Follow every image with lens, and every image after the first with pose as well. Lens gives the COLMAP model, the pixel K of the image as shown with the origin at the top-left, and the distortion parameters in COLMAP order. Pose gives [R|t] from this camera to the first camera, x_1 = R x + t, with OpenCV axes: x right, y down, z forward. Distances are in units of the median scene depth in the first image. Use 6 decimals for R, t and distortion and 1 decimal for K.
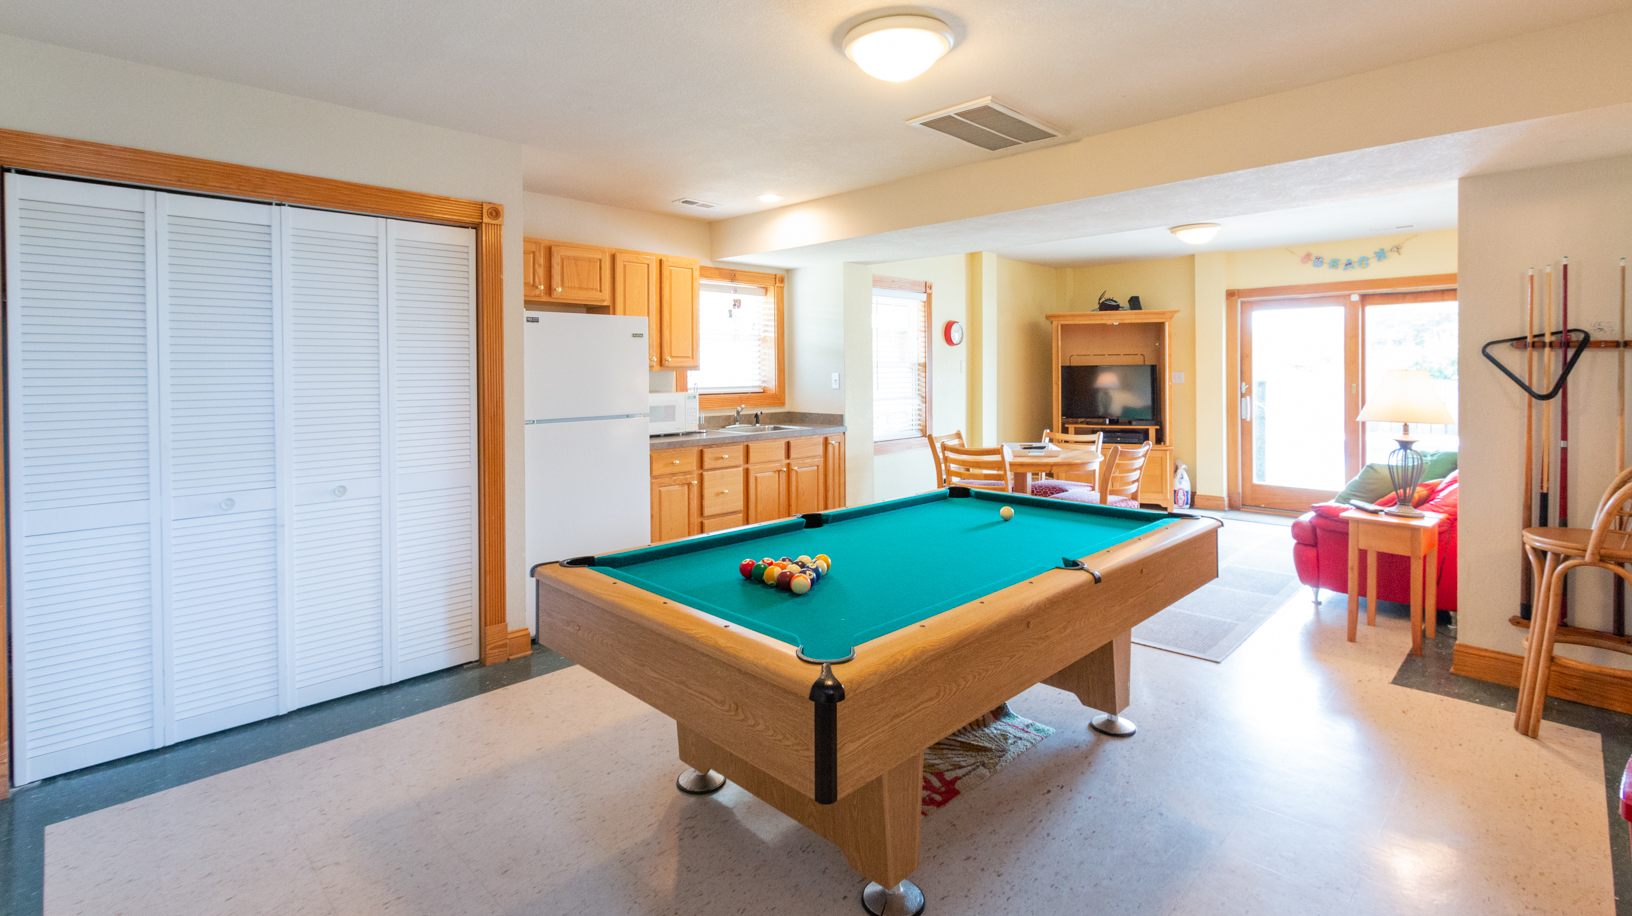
lens RADIAL K [[756.9, 0, 814.3], [0, 756.9, 377.4], [0, 0, 1]] dist [0.000902, -0.000039]
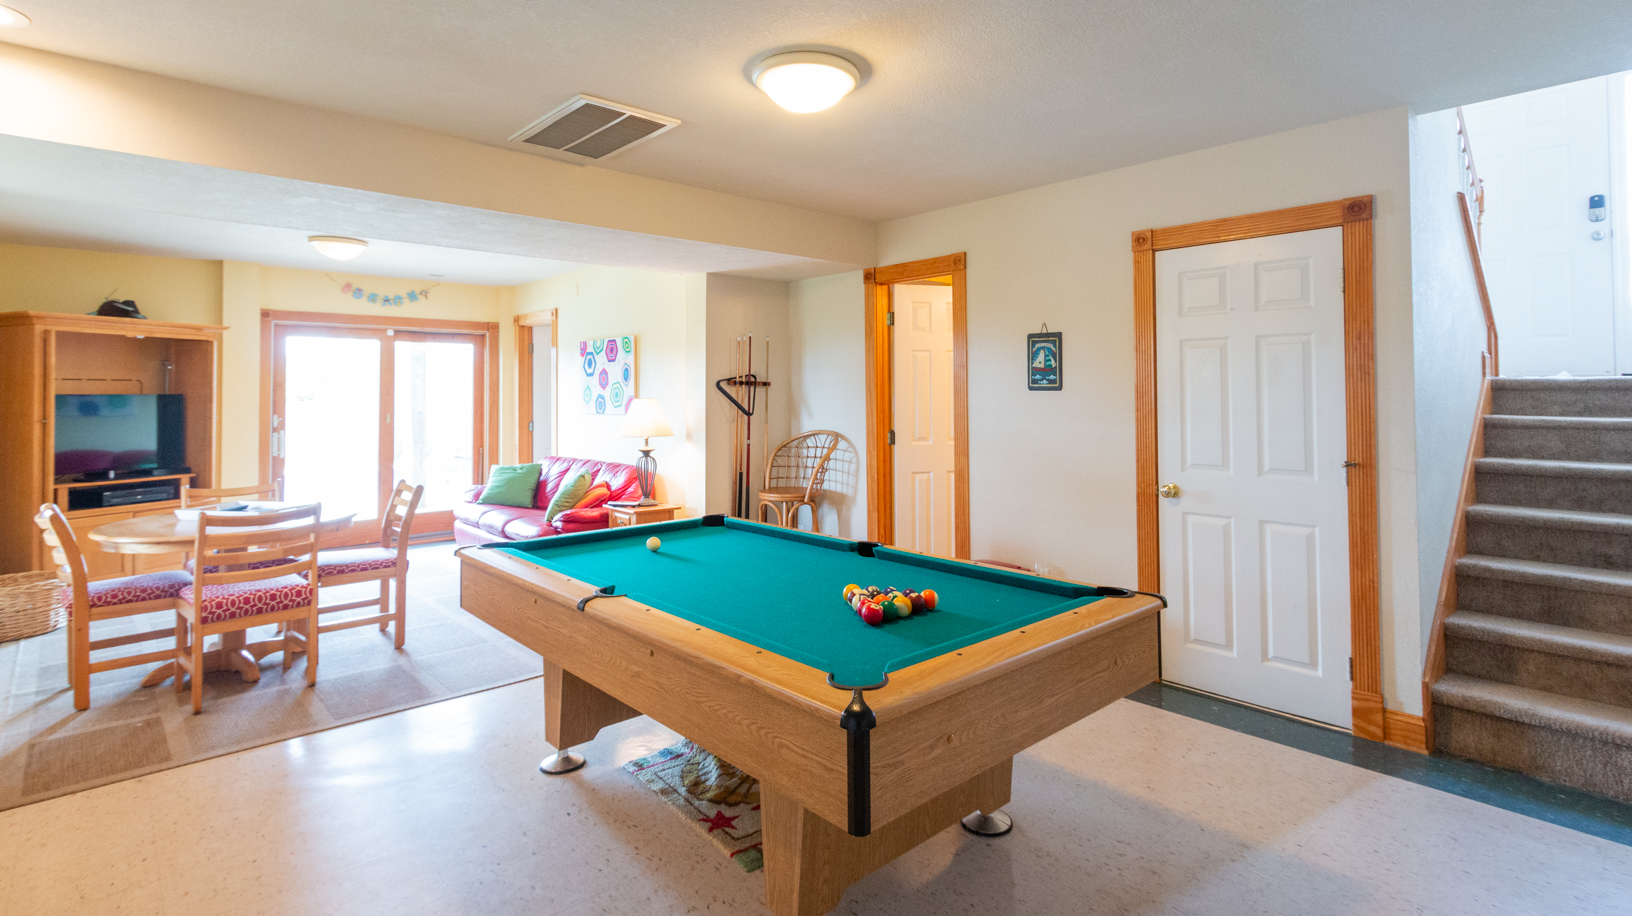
lens RADIAL K [[792.2, 0, 819.7], [0, 792.2, 377.9], [0, 0, 1]] dist [0.001052, -0.000007]
pose [[0.042731, 0.031263, 0.998597, -0.363379], [0.014316, 0.999389, -0.031901, 0.001782], [-0.998984, 0.015659, 0.042257, 0.354755]]
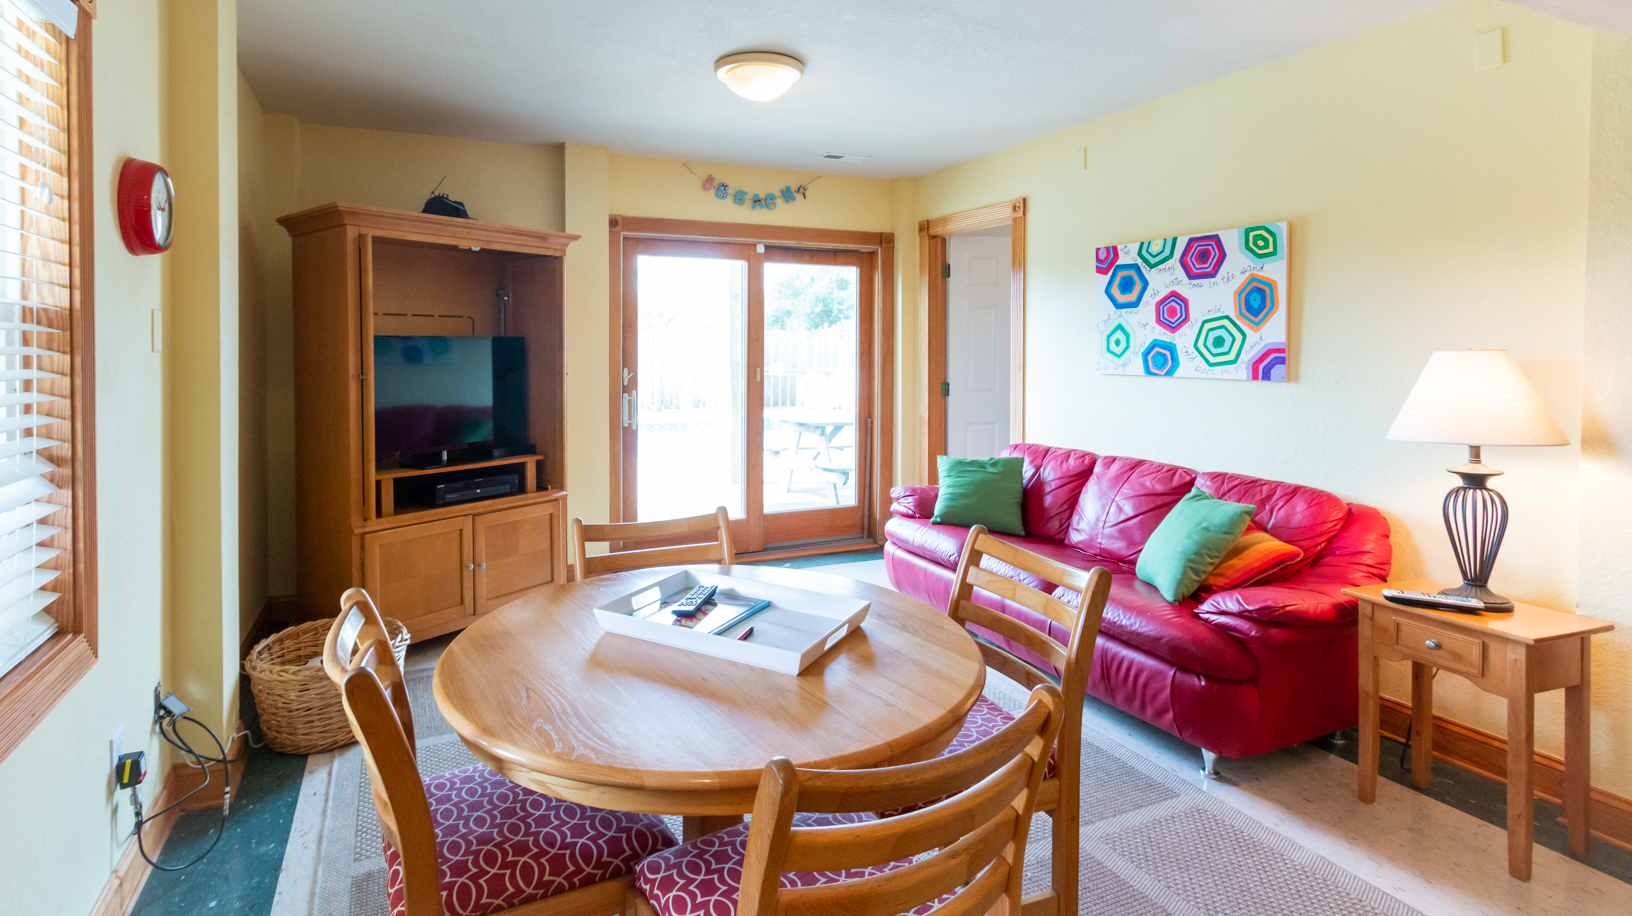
lens RADIAL K [[793.8, 0, 731.7], [0, 793.8, 362.6], [0, 0, 1]] dist [0.002250, 0.000258]
pose [[0.388691, -0.012246, 0.921287, 0.003275], [0.003892, 0.999925, 0.011650, -0.005485], [-0.921360, -0.000943, 0.388710, 0.730158]]
